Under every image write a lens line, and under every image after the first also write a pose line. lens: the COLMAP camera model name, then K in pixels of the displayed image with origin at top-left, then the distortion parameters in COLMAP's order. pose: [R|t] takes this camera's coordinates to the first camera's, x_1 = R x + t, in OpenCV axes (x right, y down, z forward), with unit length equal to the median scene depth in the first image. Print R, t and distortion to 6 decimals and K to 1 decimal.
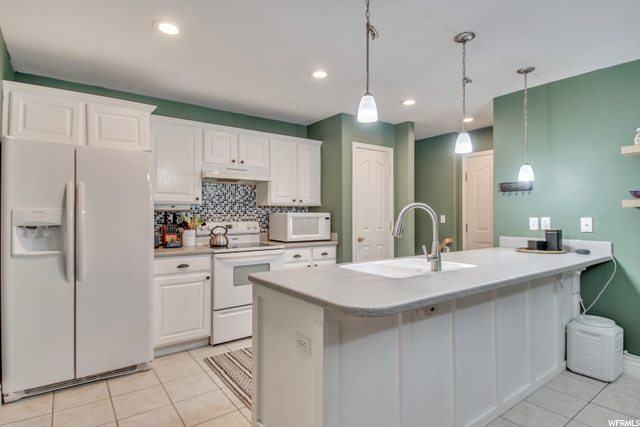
lens RADIAL K [[346.2, 0, 314.6], [0, 346.2, 210.8], [0, 0, 1]] dist [0.055045, -0.049673]
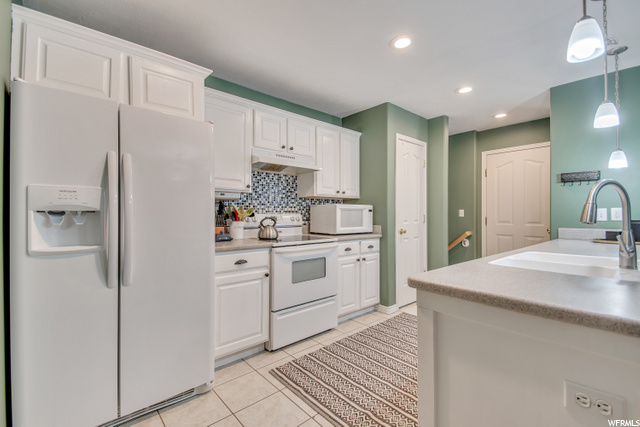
lens RADIAL K [[285.6, 0, 315.0], [0, 285.6, 212.5], [0, 0, 1]] dist [0.053235, -0.029750]
pose [[0.995531, 0.002879, 0.094388, -0.230955], [-0.003337, 0.999983, 0.004700, 0.028115], [-0.094373, -0.004994, 0.995524, 0.244956]]
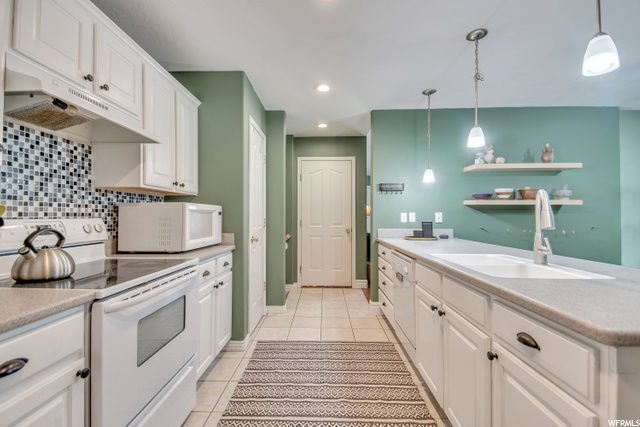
lens RADIAL K [[285.6, 0, 315.0], [0, 285.6, 212.5], [0, 0, 1]] dist [0.053235, -0.029750]
pose [[0.609538, 0.011258, 0.792677, -0.363701], [-0.010196, 0.999928, -0.006362, 0.025721], [-0.792691, -0.004204, 0.609609, 0.576227]]
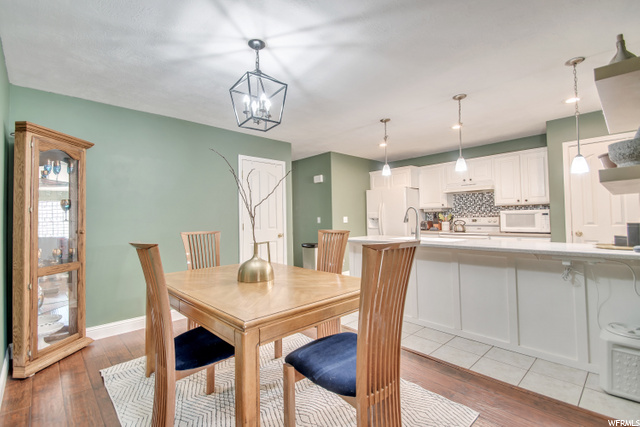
lens RADIAL K [[285.6, 0, 315.0], [0, 285.6, 212.5], [0, 0, 1]] dist [0.053235, -0.029750]
pose [[0.121662, -0.024794, -0.992262, 1.076646], [0.028001, 0.999376, -0.021539, 0.018618], [0.992177, -0.025163, 0.122280, 0.133235]]
